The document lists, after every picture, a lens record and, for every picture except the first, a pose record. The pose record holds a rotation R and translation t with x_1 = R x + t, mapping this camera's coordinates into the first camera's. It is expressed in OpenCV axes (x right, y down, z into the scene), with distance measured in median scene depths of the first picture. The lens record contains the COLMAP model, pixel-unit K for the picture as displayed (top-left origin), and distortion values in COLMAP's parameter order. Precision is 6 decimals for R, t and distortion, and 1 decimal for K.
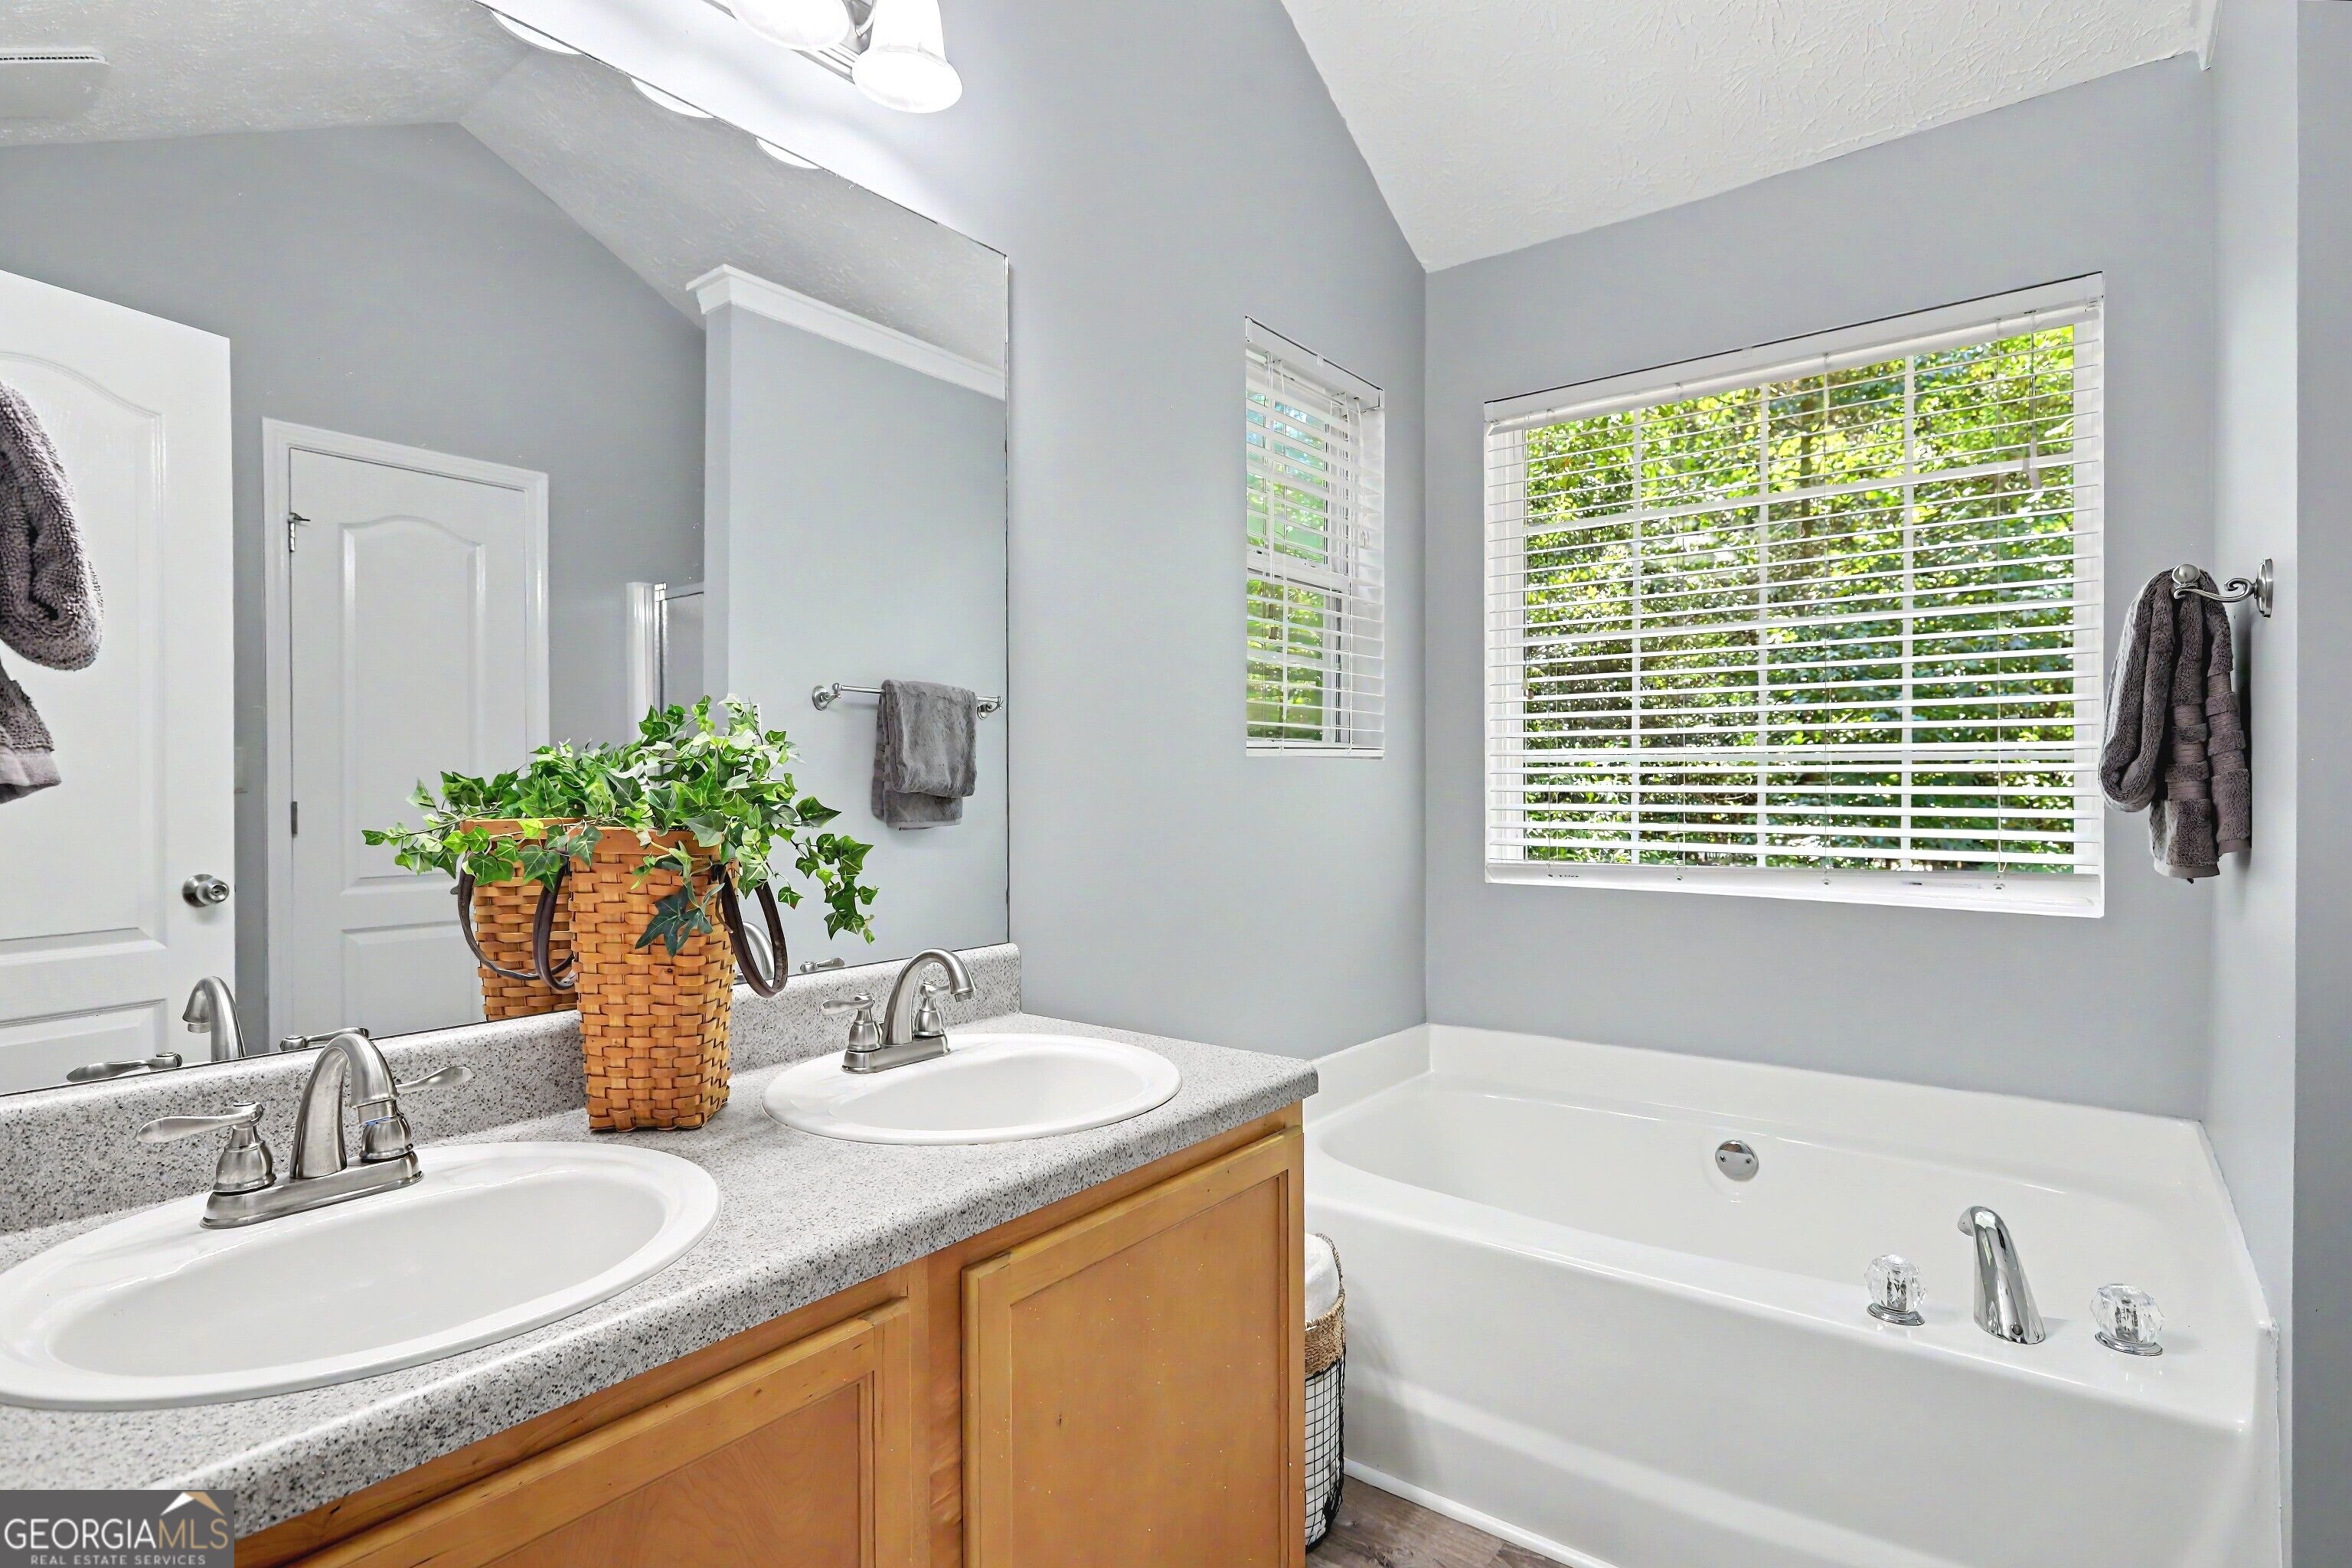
lens RADIAL K [[1156.5, 0, 1170.5], [0, 1156.5, 791.9], [0, 0, 1]] dist [0.001535, 0.000979]
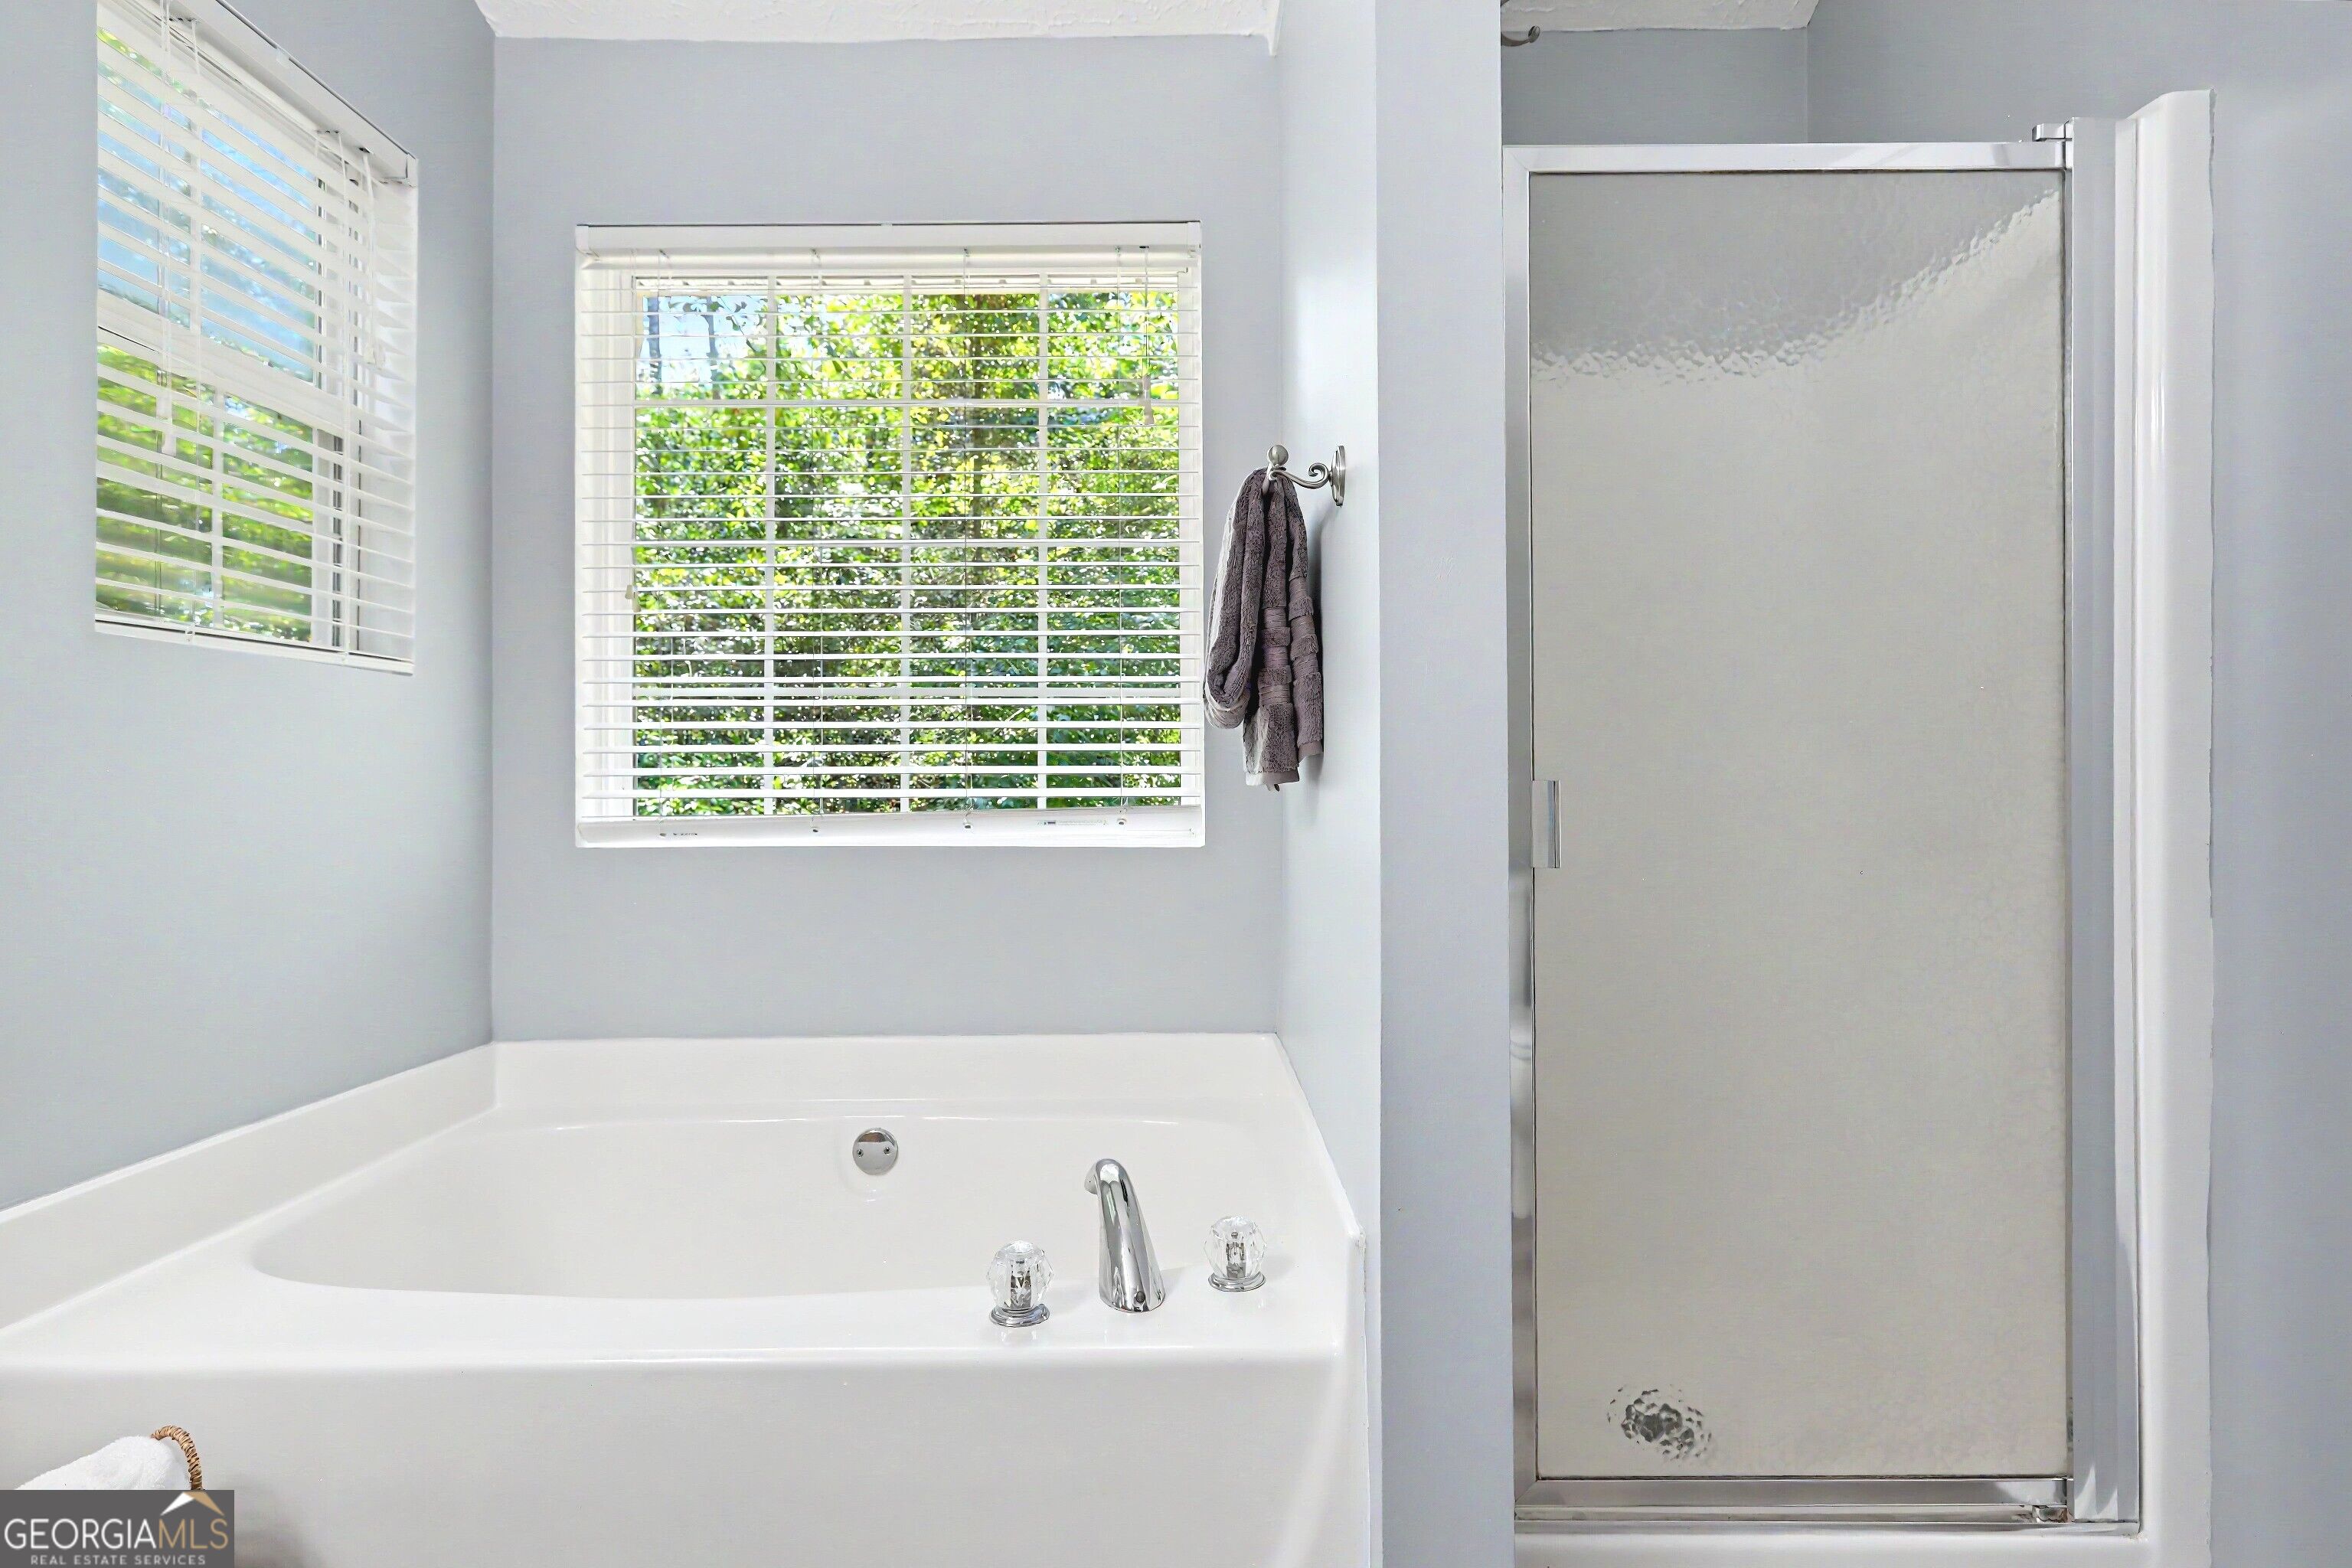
lens RADIAL K [[1156.5, 0, 1174.2], [0, 1156.5, 774.7], [0, 0, 1]] dist [0.001535, 0.000979]
pose [[0.786334, 0.006929, 0.617763, 0.194822], [0.005020, 0.999832, -0.017605, 0.081301], [-0.617781, 0.016945, 0.786168, 0.270615]]
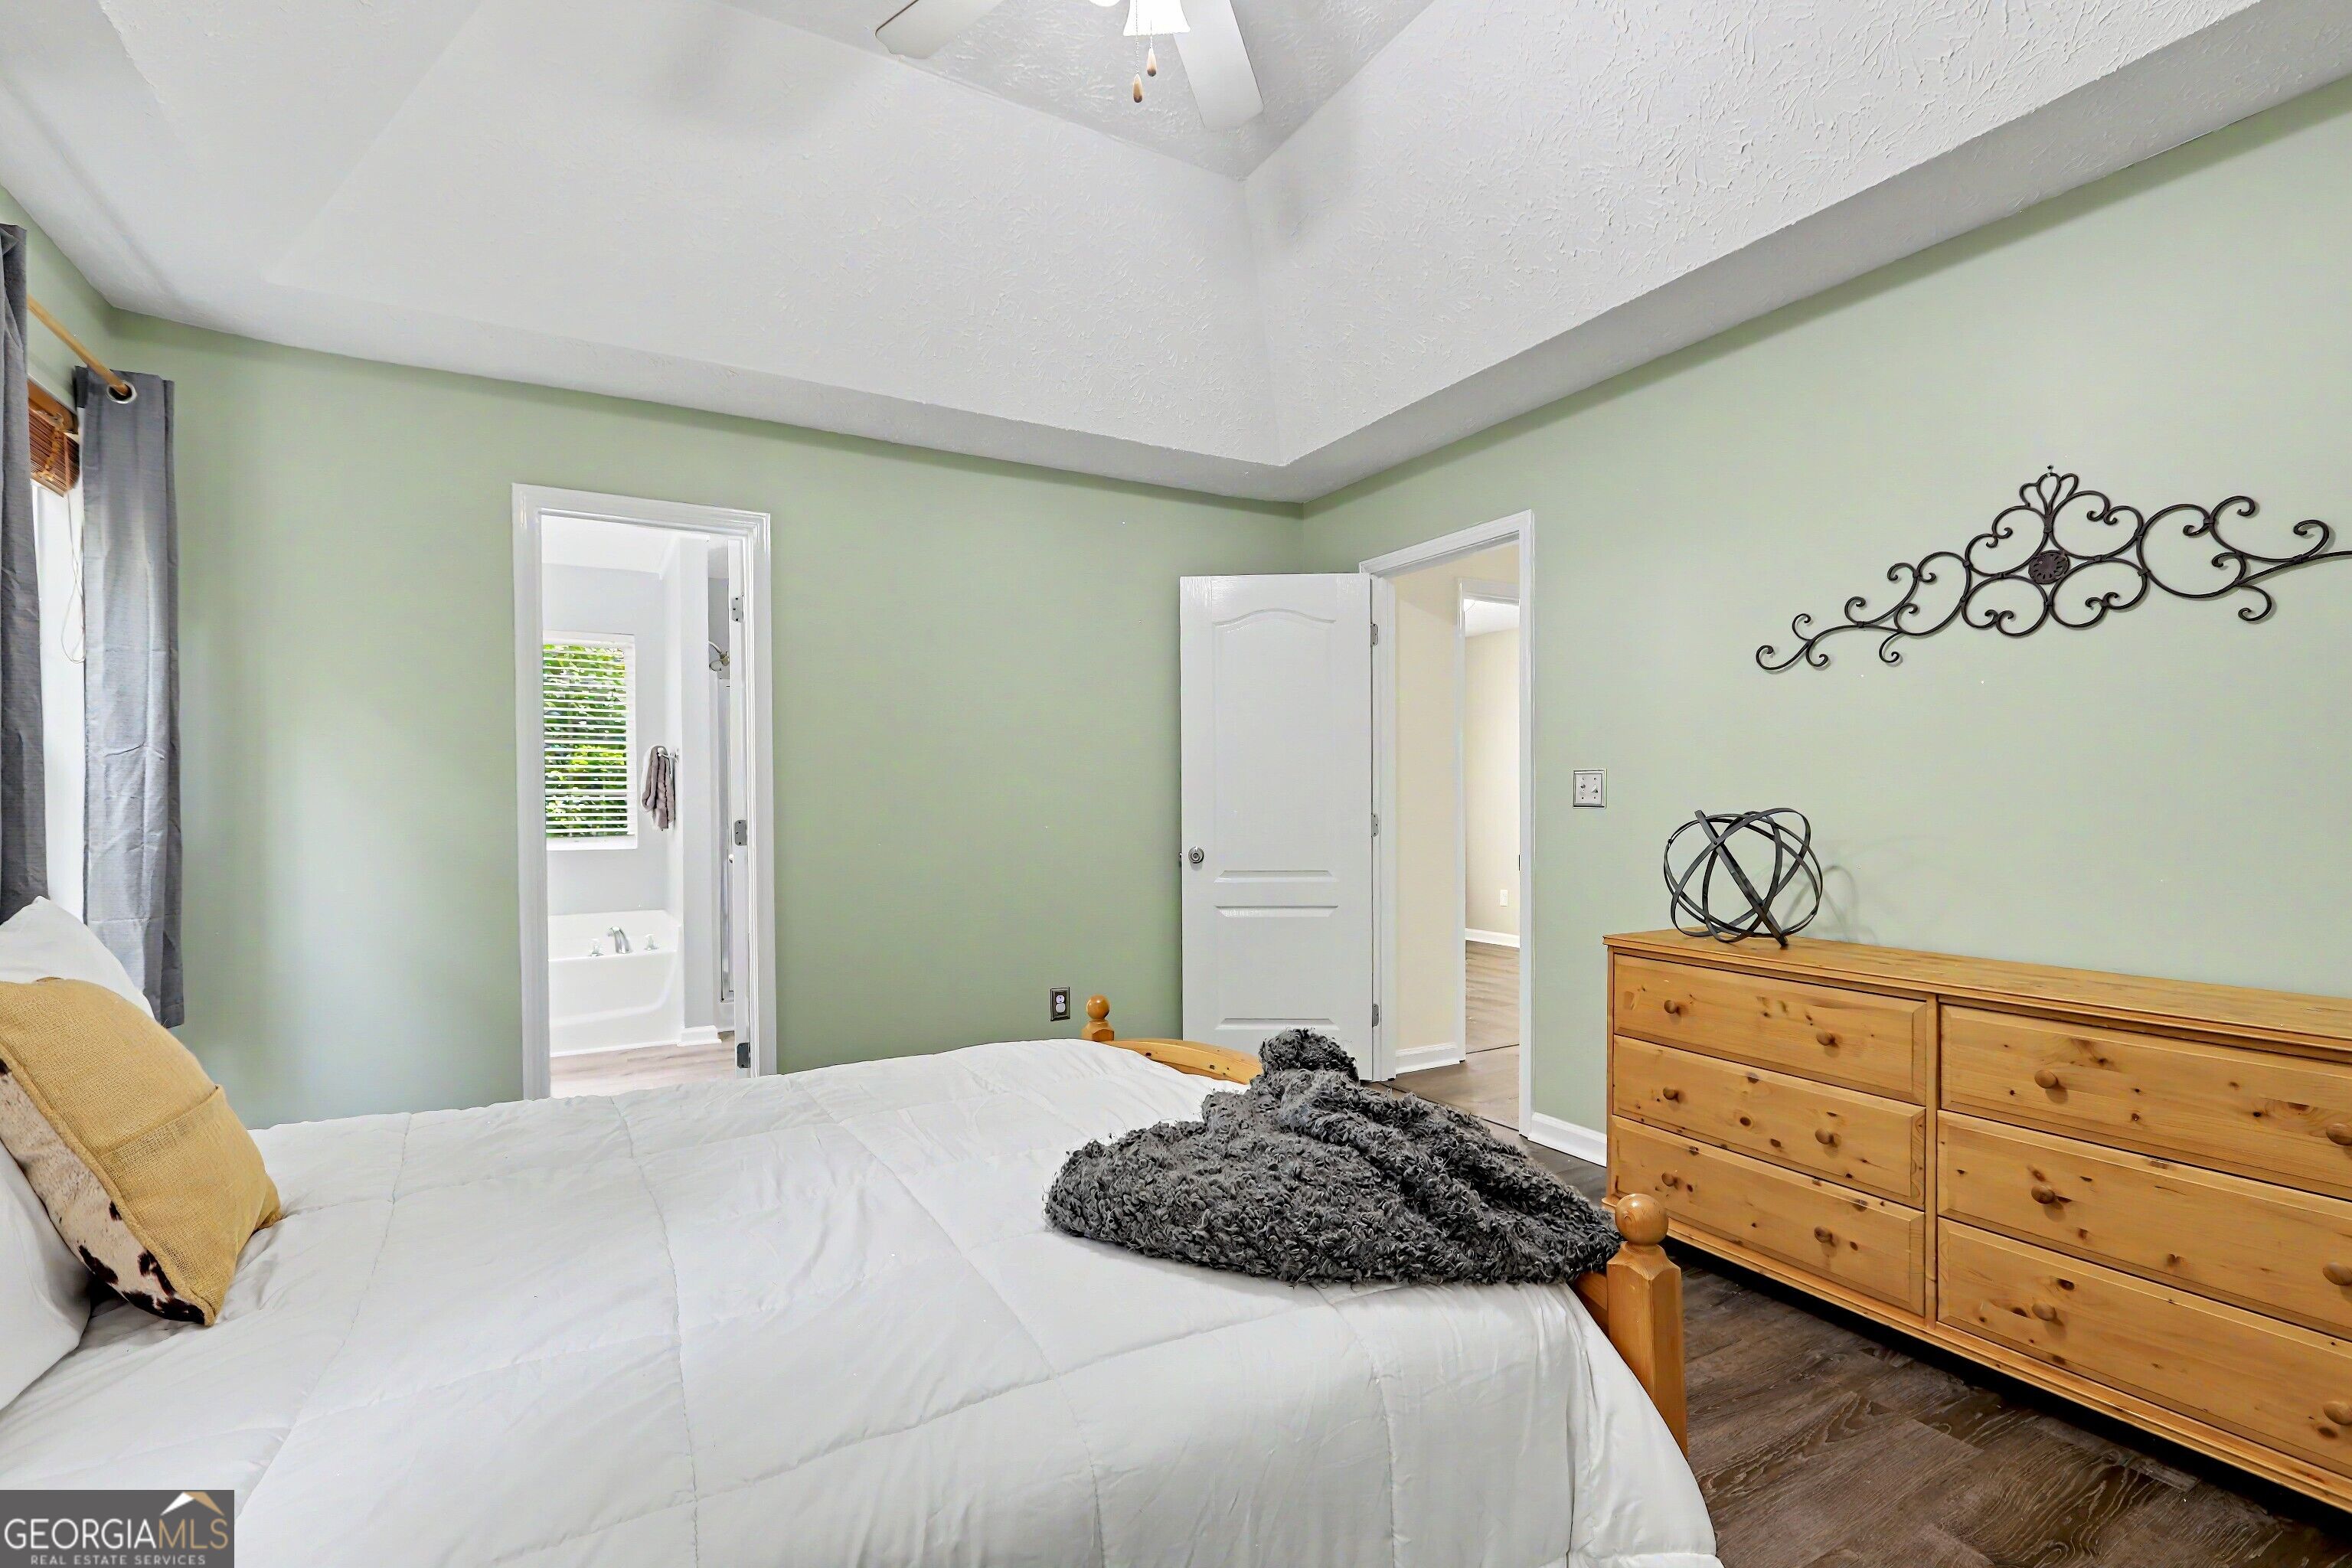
lens RADIAL K [[1074.6, 0, 1172.7], [0, 1074.6, 804.8], [0, 0, 1]] dist [-0.000546, 0.001597]
pose [[0.389703, 0.000912, 0.920940, -1.610973], [0.012321, 0.999905, -0.006204, 0.036334], [-0.920858, 0.013764, 0.389655, -1.800947]]
